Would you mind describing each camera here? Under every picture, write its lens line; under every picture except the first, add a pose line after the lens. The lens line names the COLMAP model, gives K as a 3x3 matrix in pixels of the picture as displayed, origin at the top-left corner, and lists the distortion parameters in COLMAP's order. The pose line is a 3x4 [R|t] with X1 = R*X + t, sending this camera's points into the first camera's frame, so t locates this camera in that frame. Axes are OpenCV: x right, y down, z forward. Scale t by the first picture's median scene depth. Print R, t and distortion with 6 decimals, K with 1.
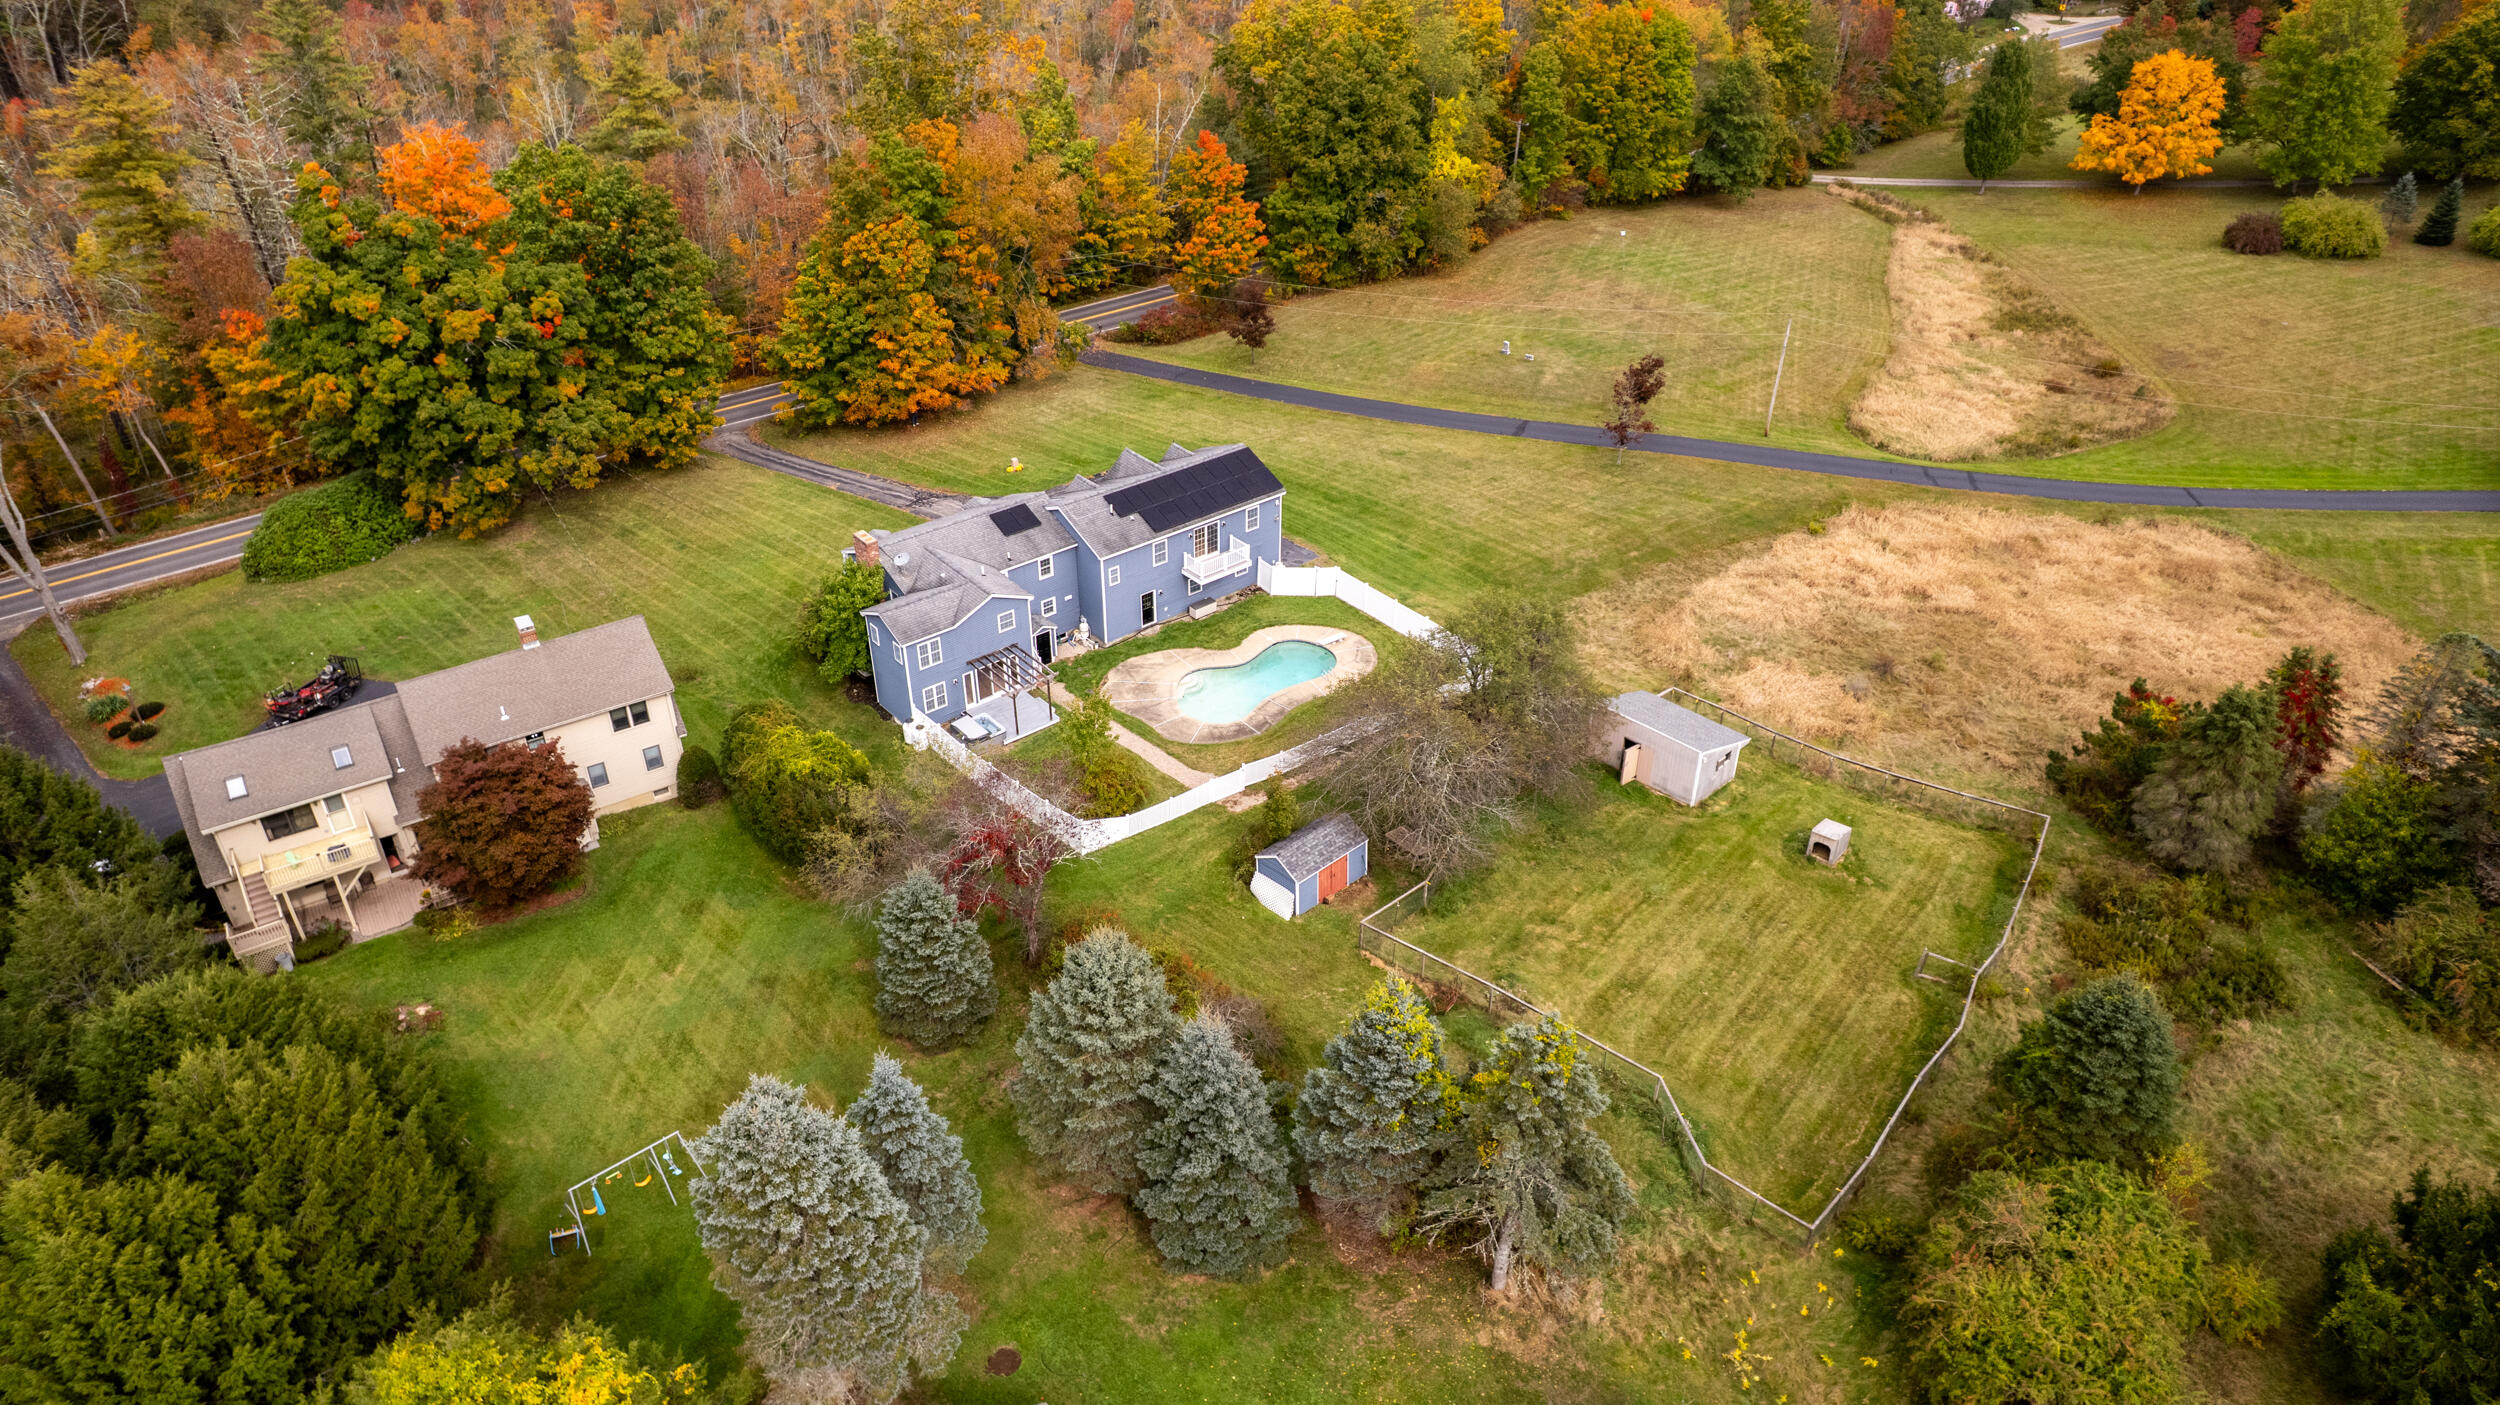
lens RADIAL K [[1582.3, 0, 1250.0], [0, 1582.3, 702.5], [0, 0, 1]] dist [-0.070289, 0.054313]
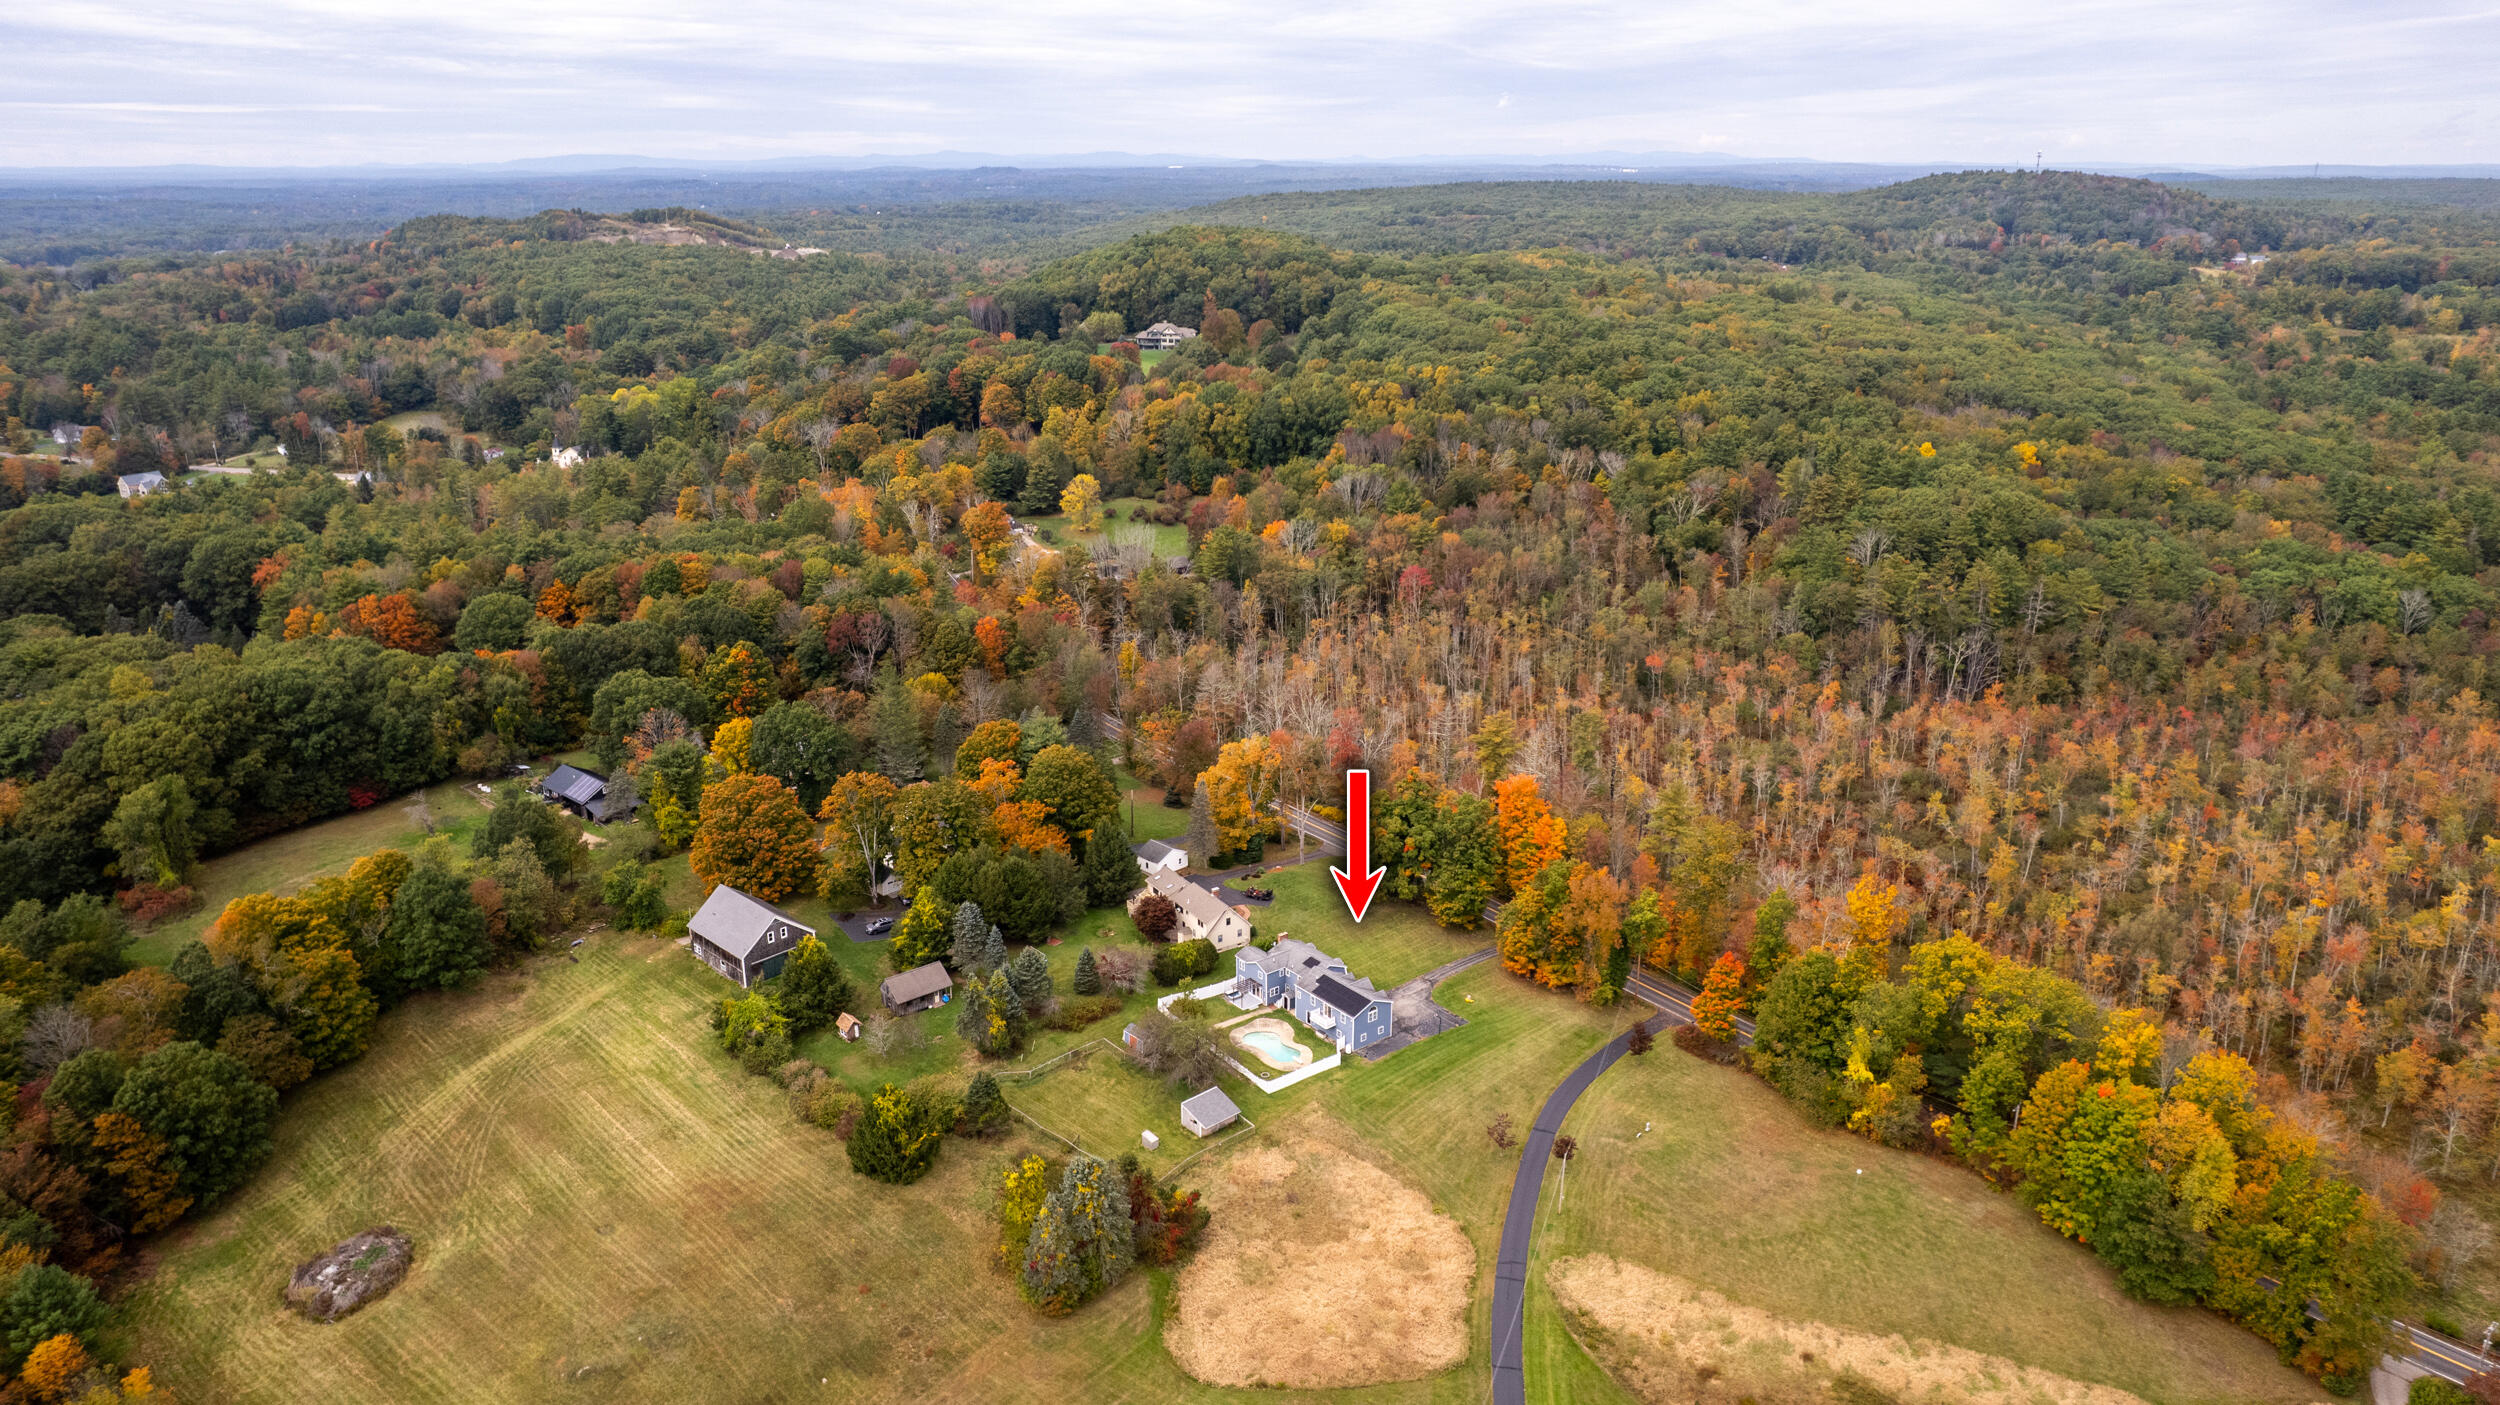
lens RADIAL K [[1721.5, 0, 1336.7], [0, 1721.5, 709.5], [0, 0, 1]] dist [-0.070527, 0.079603]
pose [[-0.000479, 0.301014, -0.953620, 2.305079], [-0.556388, 0.792304, 0.250373, -1.112312], [0.830922, 0.530703, 0.167101, 0.282591]]
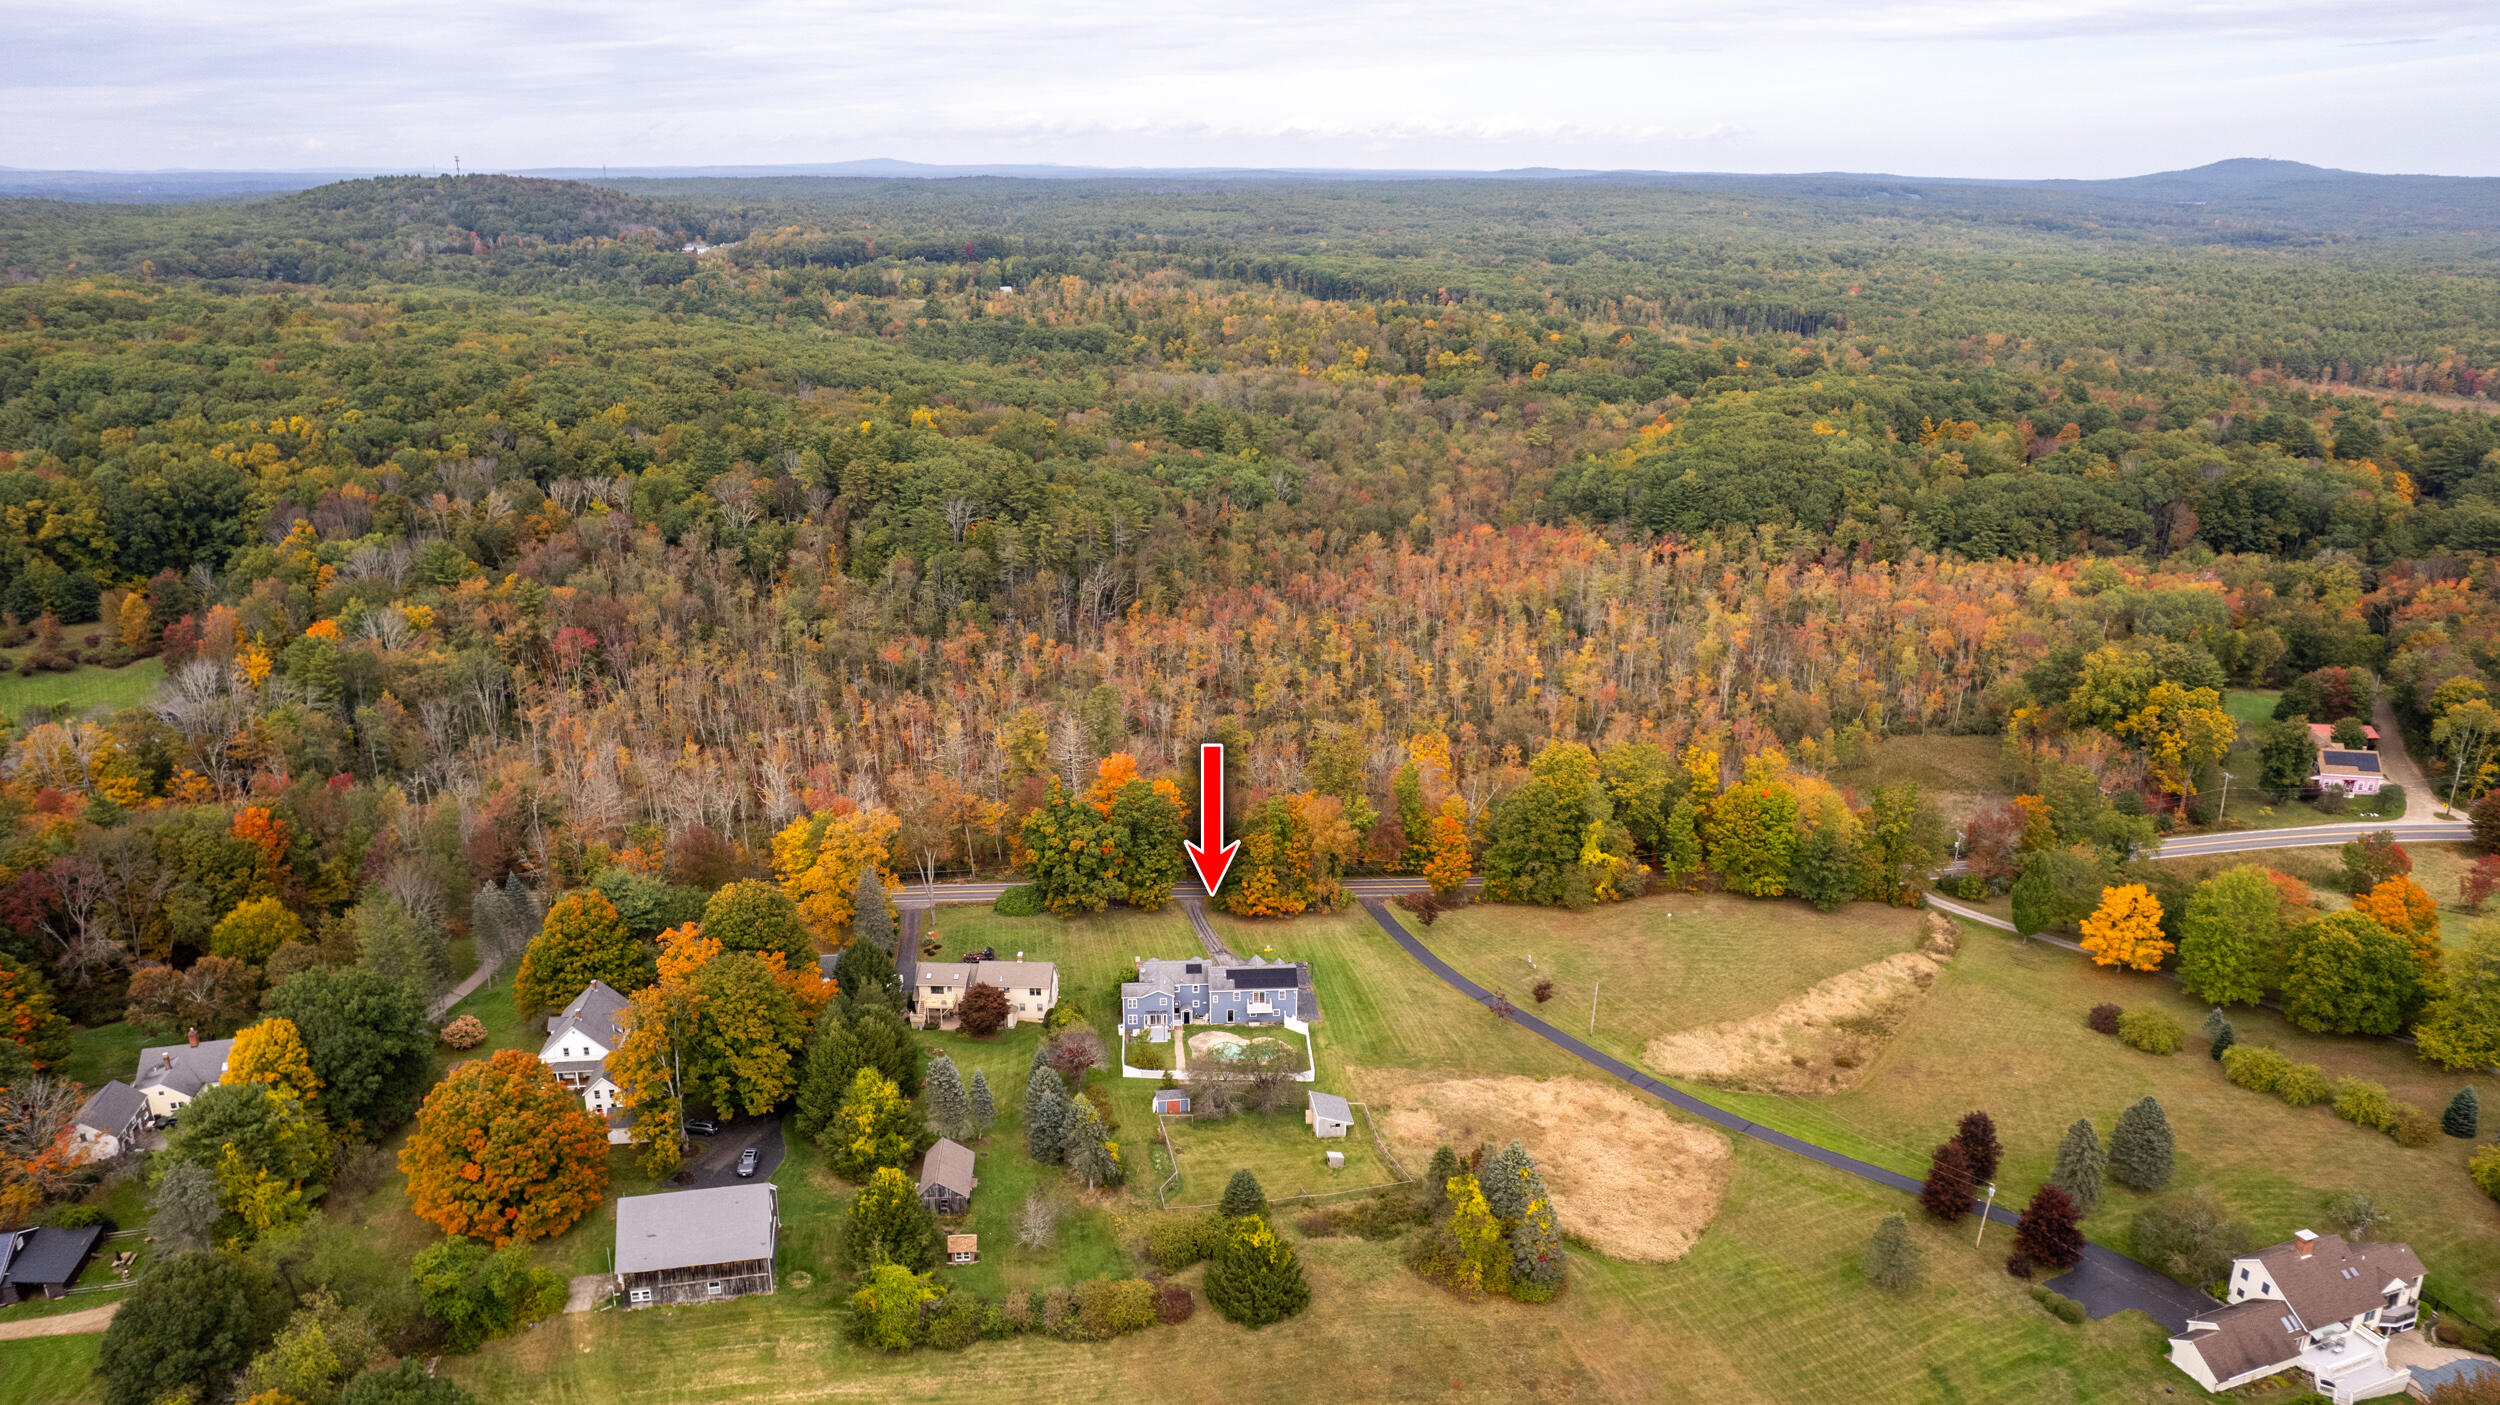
lens RADIAL K [[1582.3, 0, 1250.0], [0, 1582.3, 702.5], [0, 0, 1]] dist [-0.070289, 0.054313]
pose [[0.810297, 0.186355, -0.555600, 1.252186], [-0.322724, 0.933274, -0.157635, -0.135468], [0.489151, 0.307037, 0.816370, -1.213376]]
